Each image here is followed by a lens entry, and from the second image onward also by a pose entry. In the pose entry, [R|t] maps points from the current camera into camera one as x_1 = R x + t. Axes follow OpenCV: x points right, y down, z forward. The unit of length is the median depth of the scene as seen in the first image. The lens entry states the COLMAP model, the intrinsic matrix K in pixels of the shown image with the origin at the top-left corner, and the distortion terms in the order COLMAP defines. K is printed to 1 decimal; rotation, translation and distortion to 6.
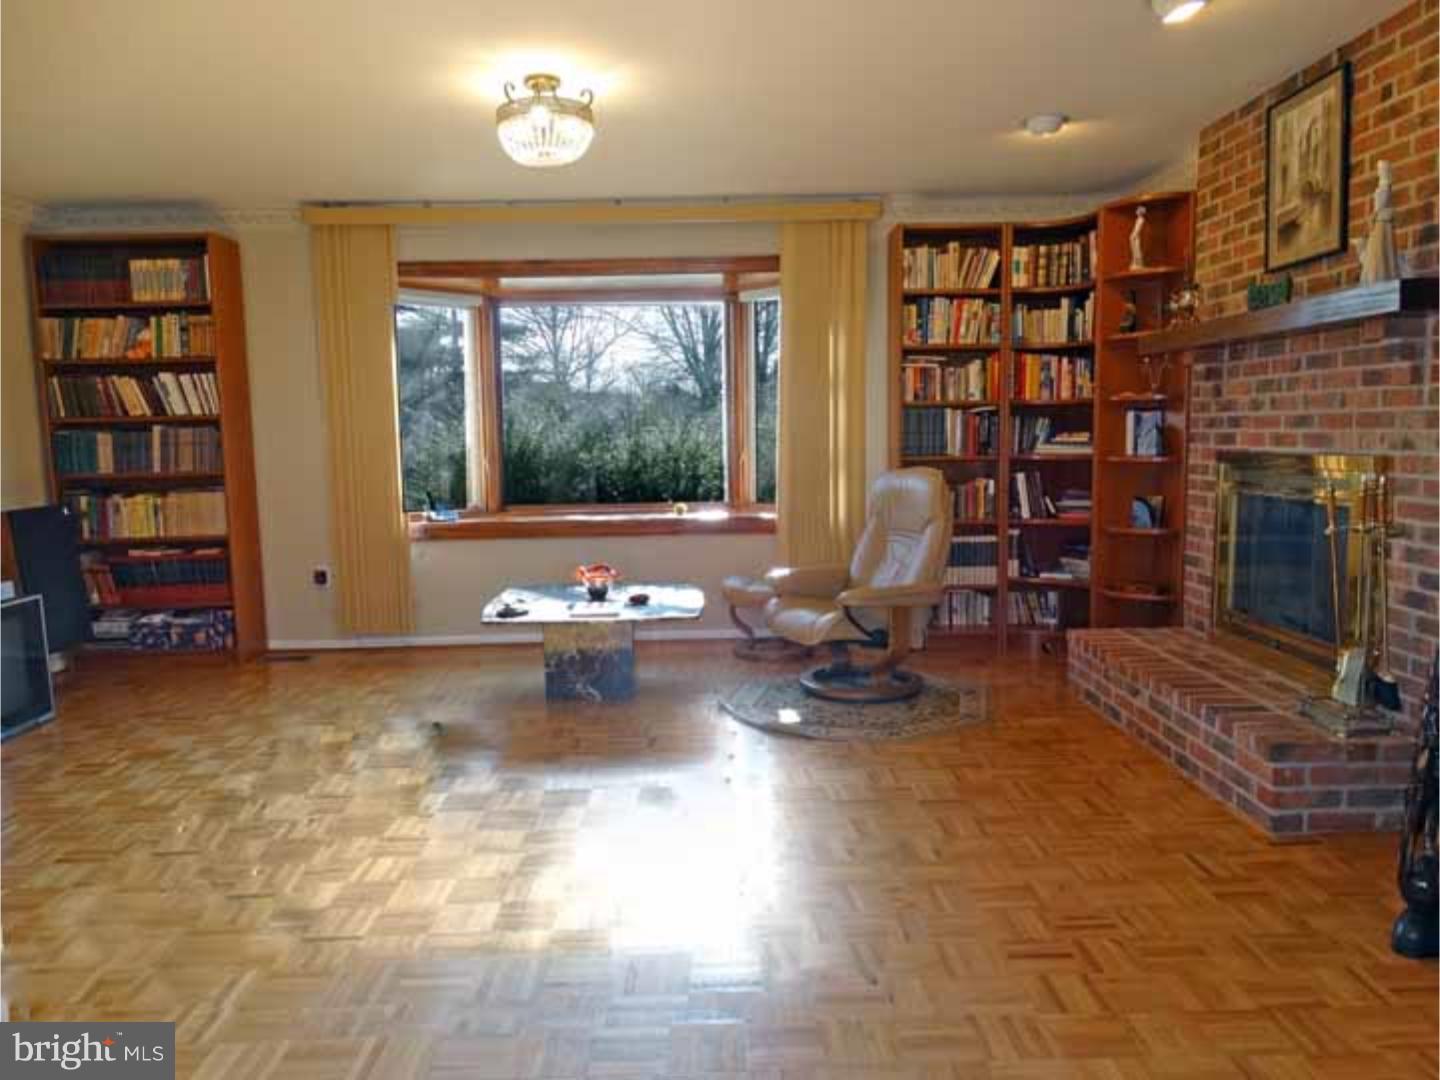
lens RADIAL K [[1033.9, 0, 722.3], [0, 1033.9, 538.4], [0, 0, 1]] dist [0.004758, 0.012540]
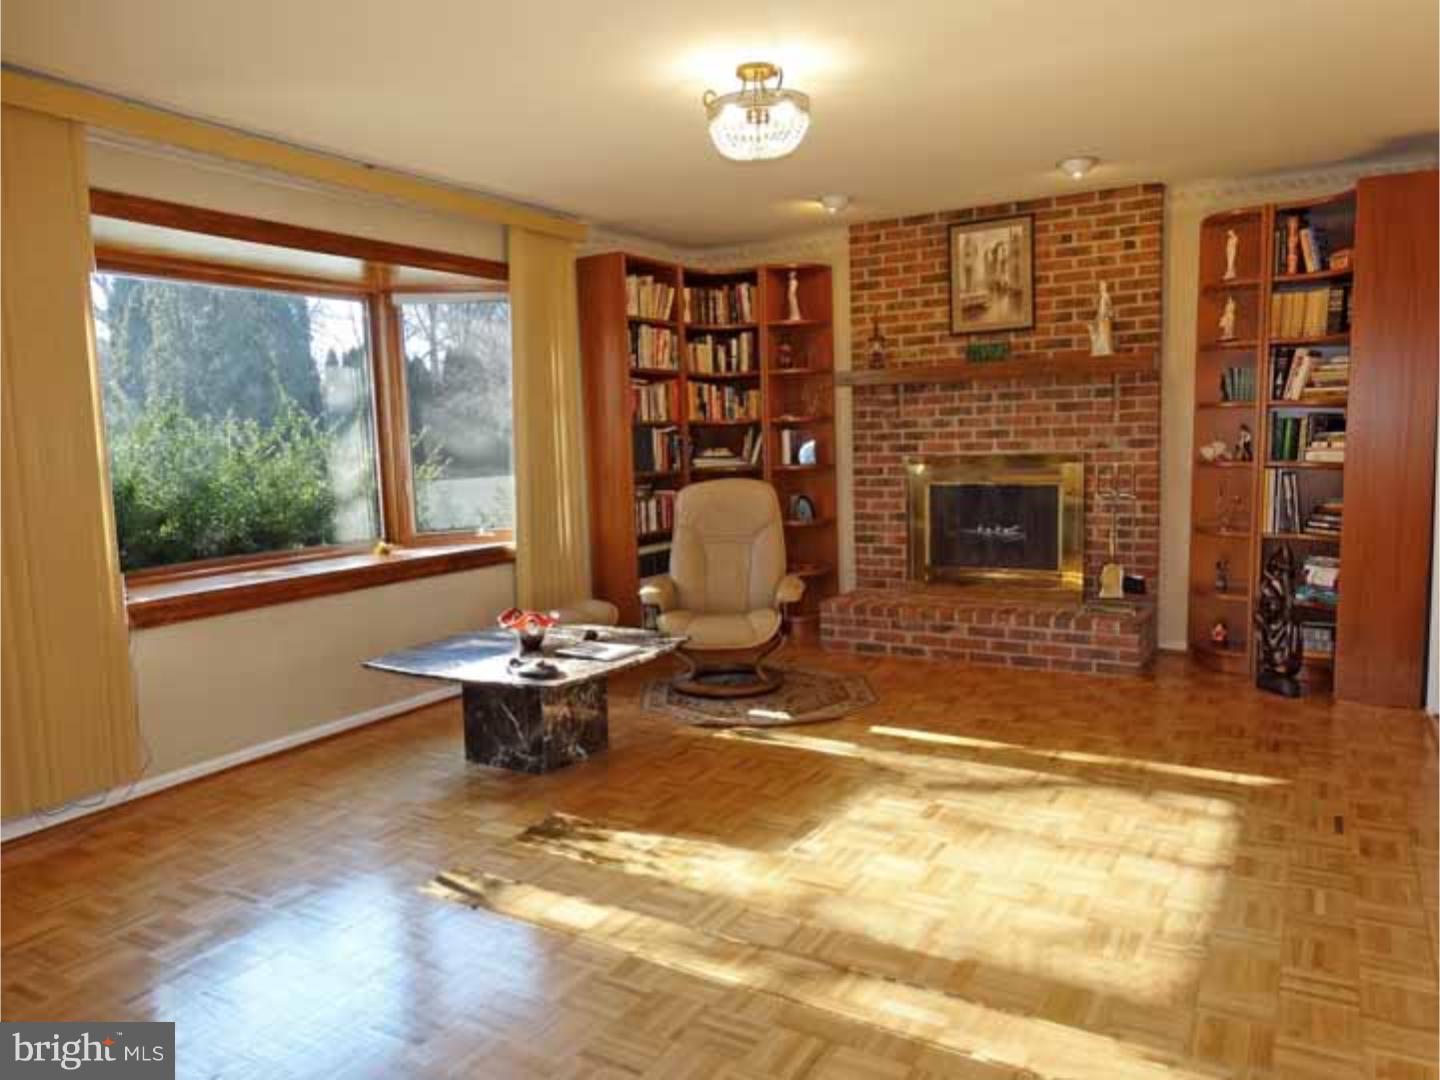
lens RADIAL K [[1033.9, 0, 722.9], [0, 1033.9, 547.2], [0, 0, 1]] dist [0.004758, 0.012540]
pose [[0.519180, -0.092467, 0.849648, -0.704019], [0.111702, 0.992944, 0.039806, -0.037464], [-0.847334, 0.074241, 0.525846, 0.390531]]
